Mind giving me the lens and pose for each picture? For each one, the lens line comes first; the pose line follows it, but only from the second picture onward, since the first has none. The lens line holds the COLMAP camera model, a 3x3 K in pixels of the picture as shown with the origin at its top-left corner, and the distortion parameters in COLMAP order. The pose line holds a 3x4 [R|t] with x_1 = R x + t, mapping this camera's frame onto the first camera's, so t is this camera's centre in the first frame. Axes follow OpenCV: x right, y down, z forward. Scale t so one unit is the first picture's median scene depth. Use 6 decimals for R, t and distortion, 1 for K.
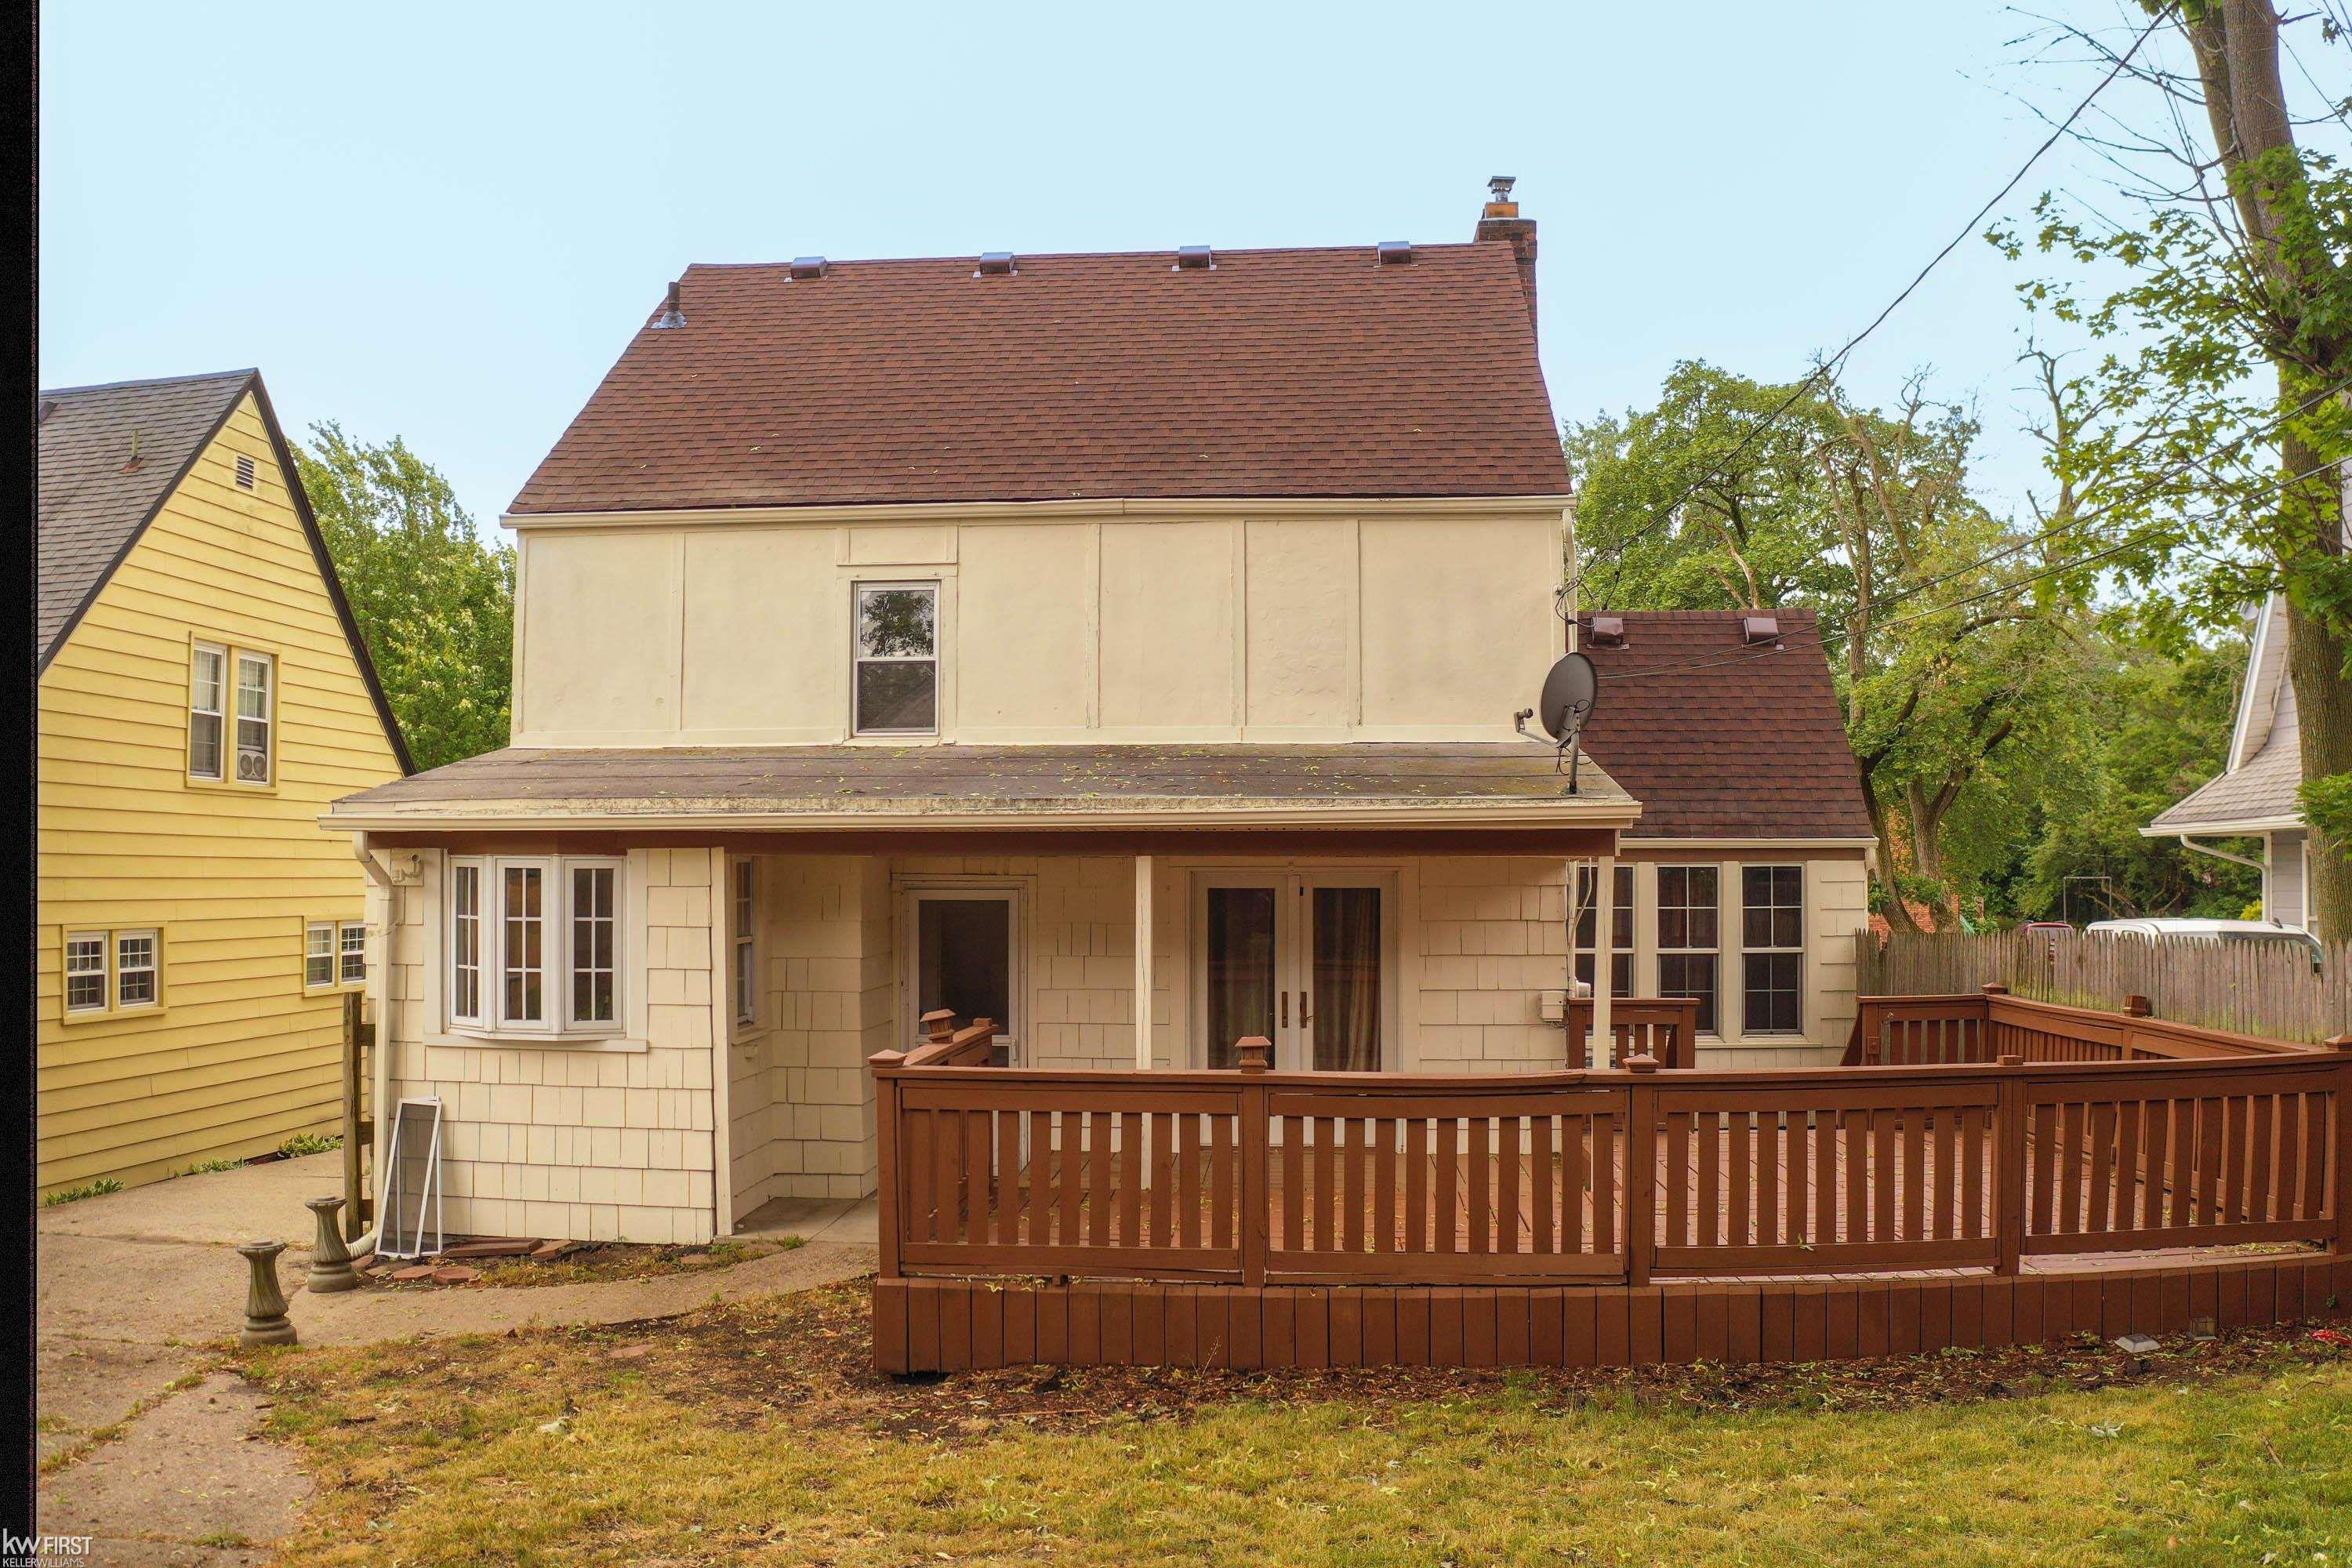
lens RADIAL K [[1878.3, 0, 1220.5], [0, 1878.3, 776.1], [0, 0, 1]] dist [-0.200710, 0.017099]
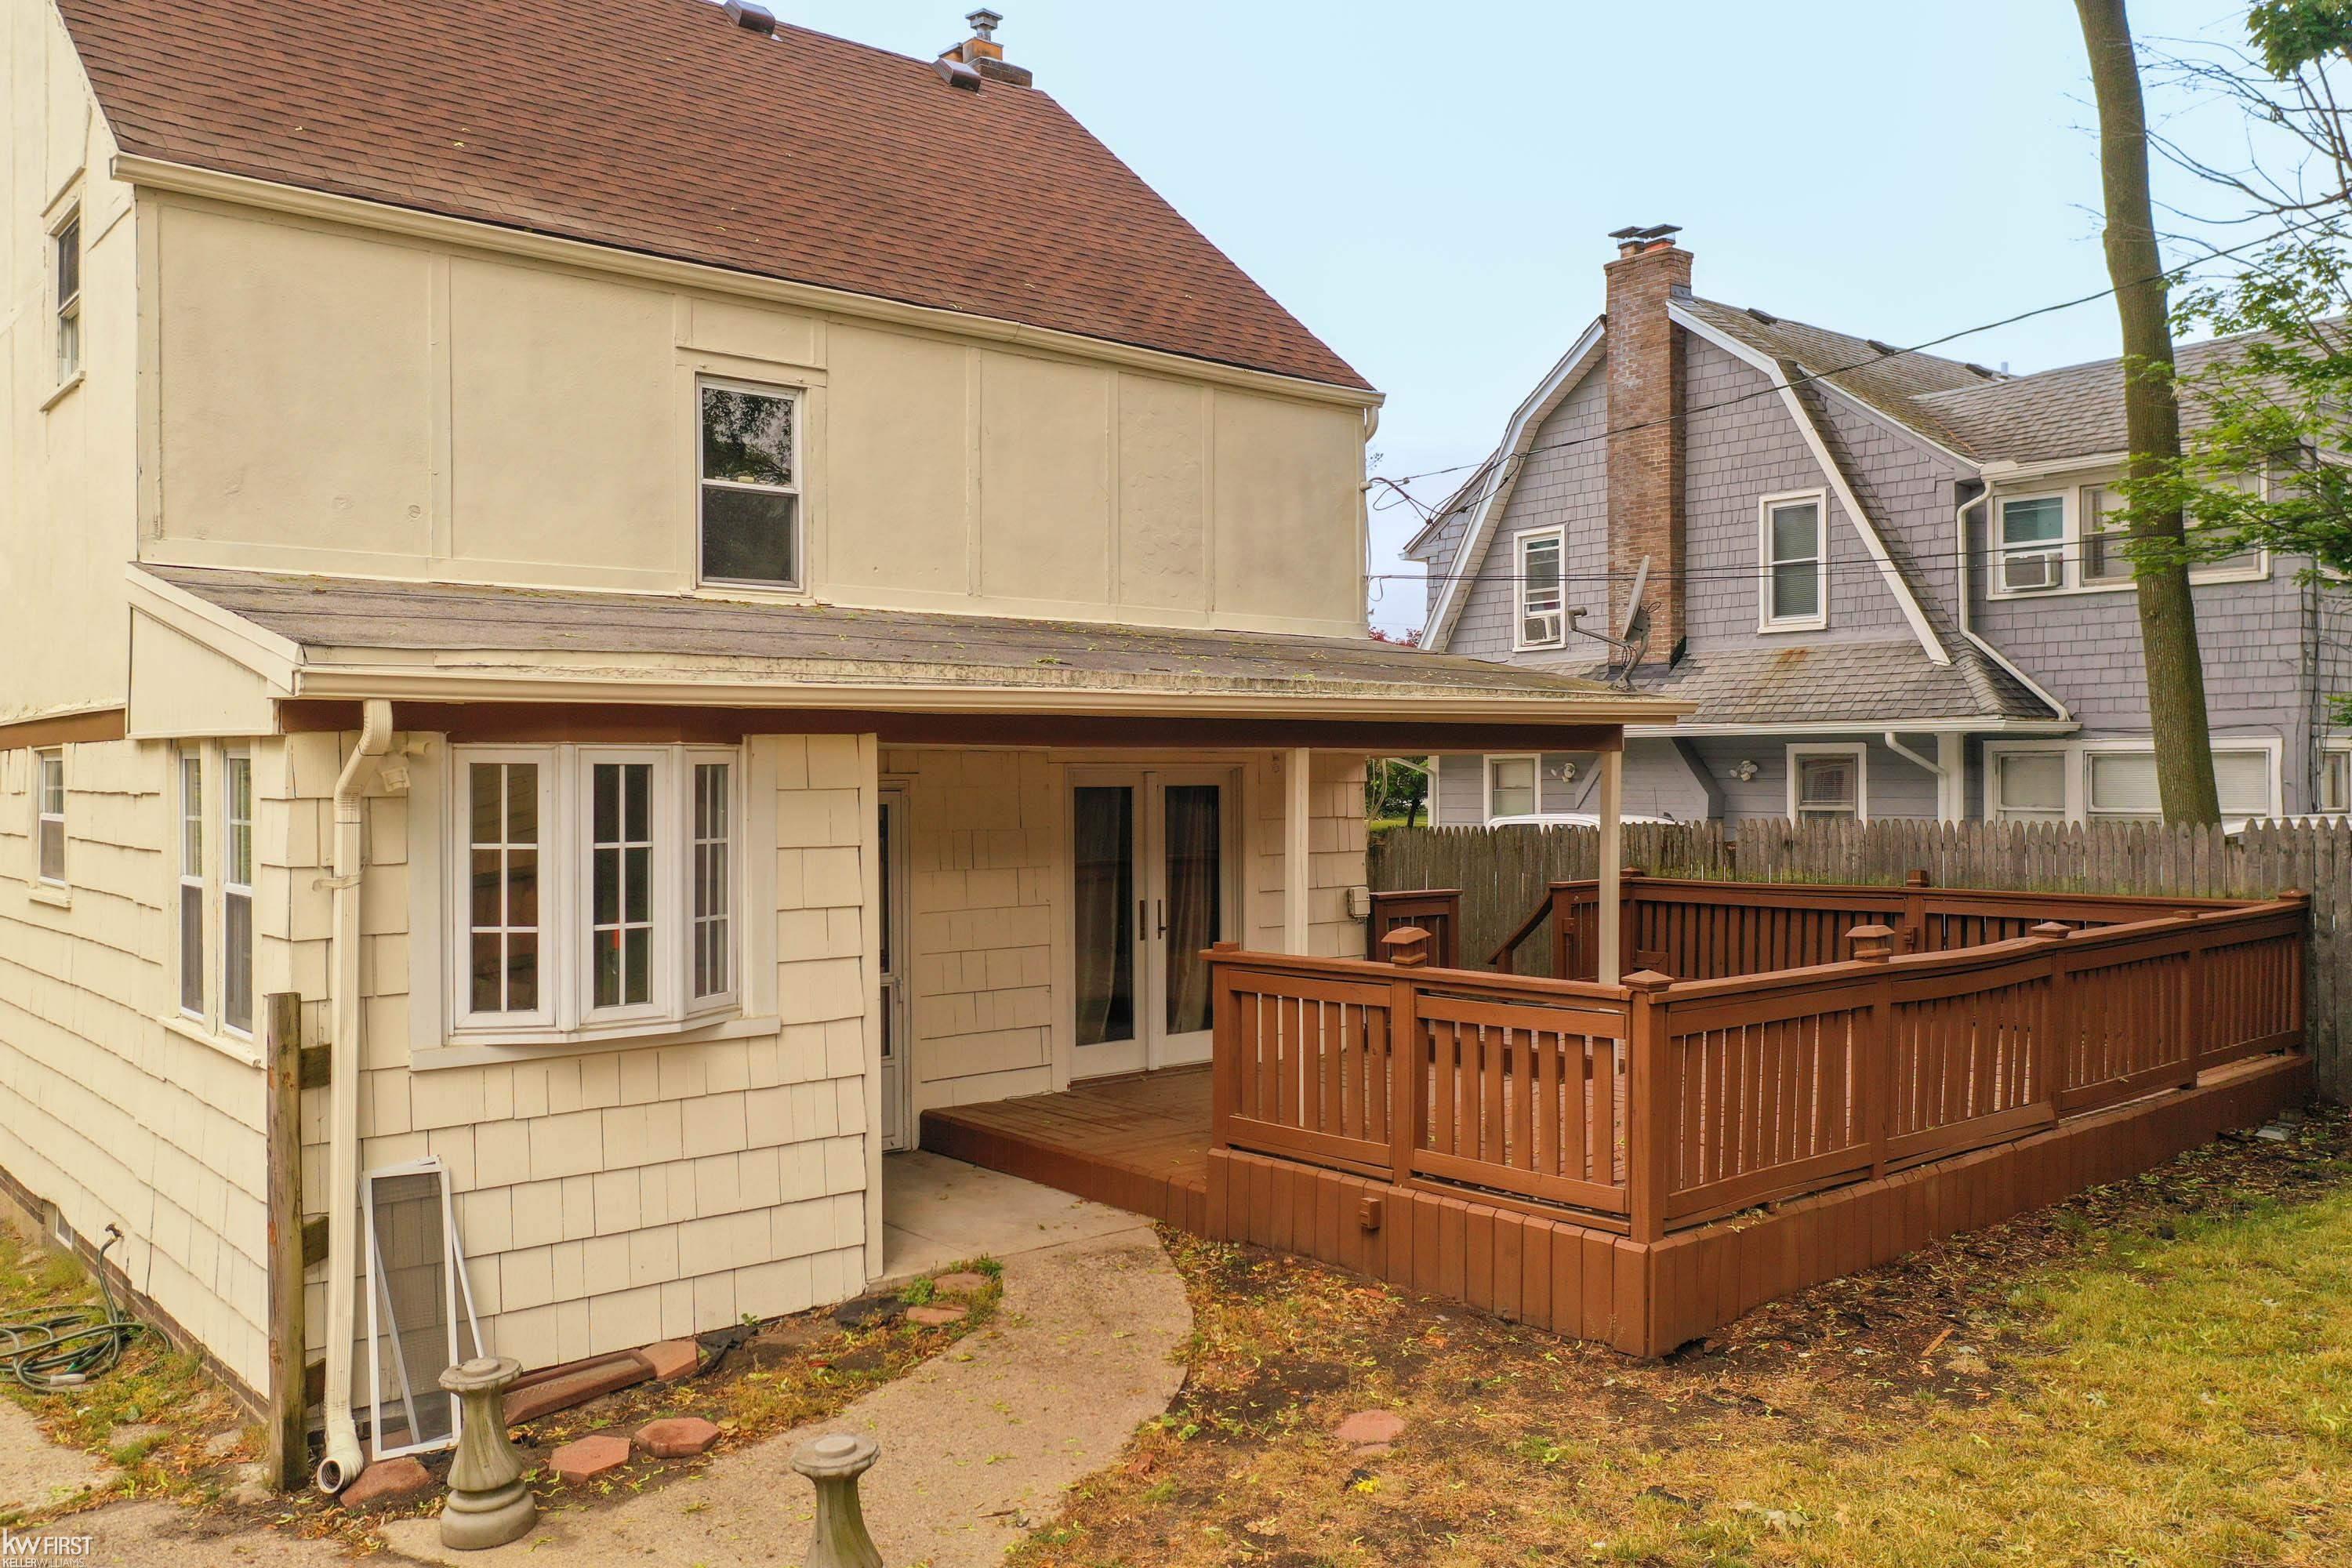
lens RADIAL K [[1877.4, 0, 1193.2], [0, 1877.4, 765.2], [0, 0, 1]] dist [-0.008001, 0.000938]
pose [[0.716491, -0.000270, 0.697597, -0.583142], [-0.030715, 0.999018, 0.031934, 0.020111], [-0.696920, -0.044308, 0.715779, 0.335018]]
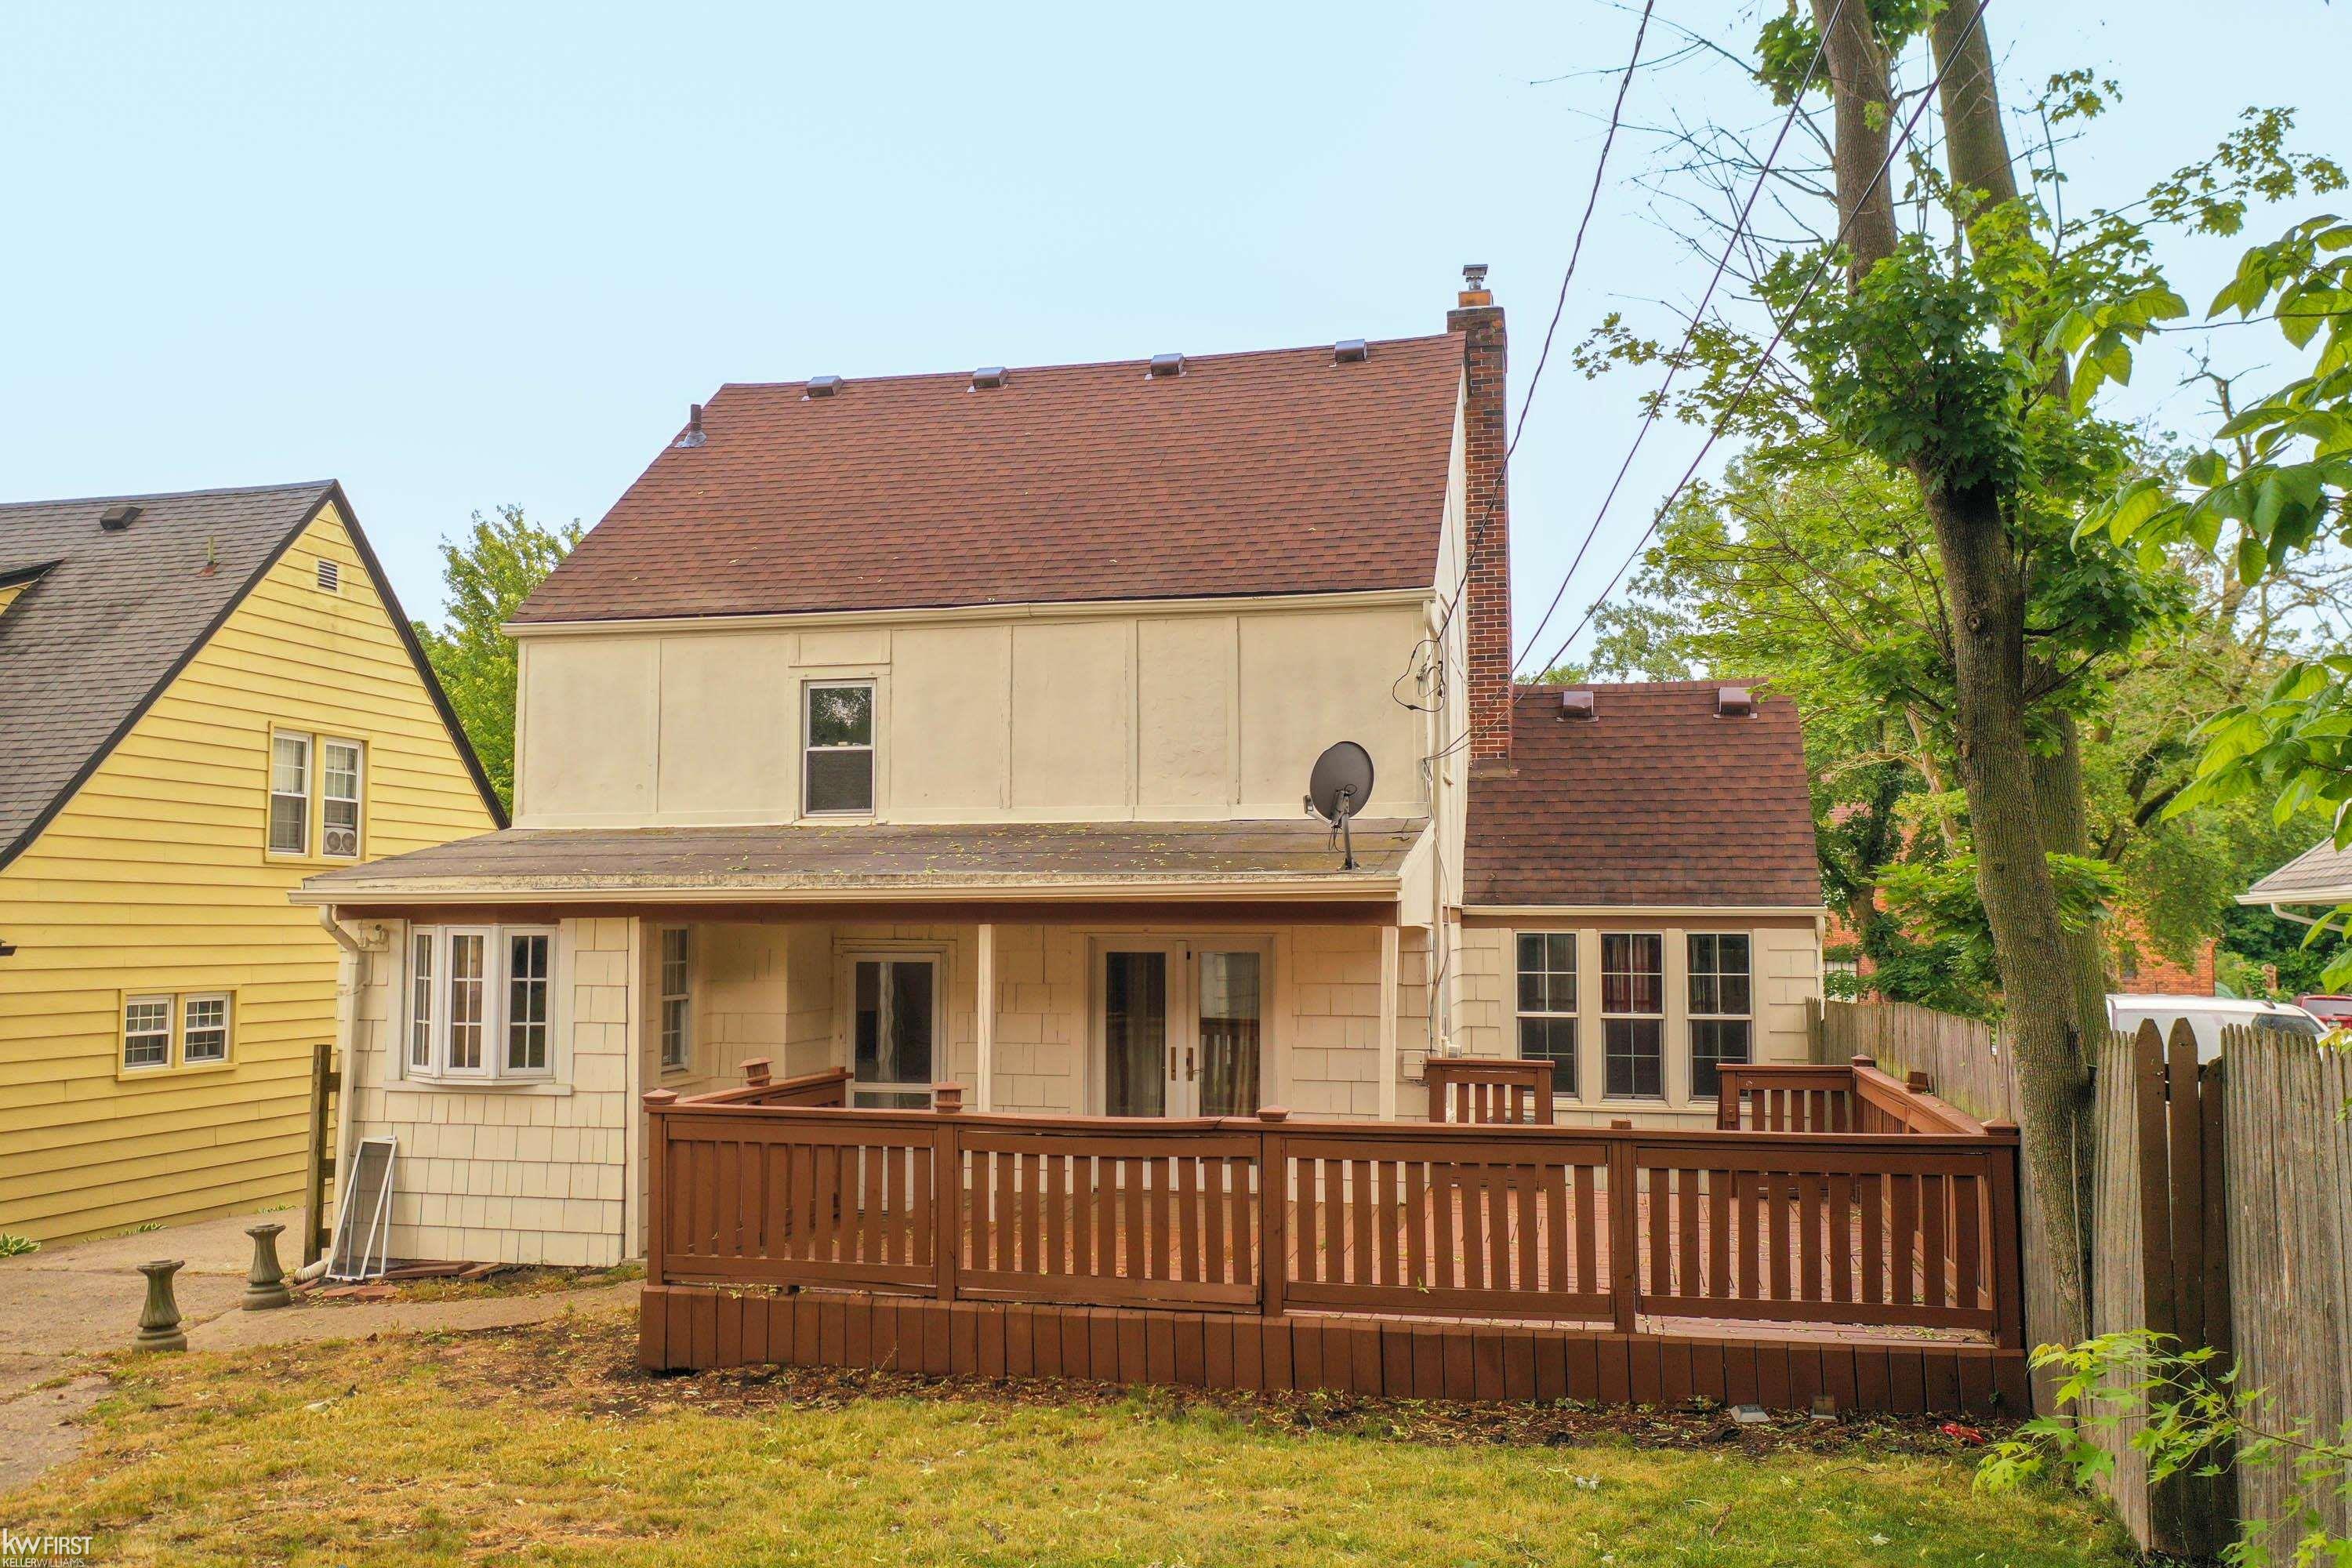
lens RADIAL K [[1877.4, 0, 1175.3], [0, 1877.4, 777.1], [0, 0, 1]] dist [-0.008001, 0.000938]
pose [[0.985748, -0.011445, -0.167841, 0.222000], [0.006337, 0.999501, -0.030939, -0.009162], [0.168112, 0.029434, 0.985328, -0.089415]]
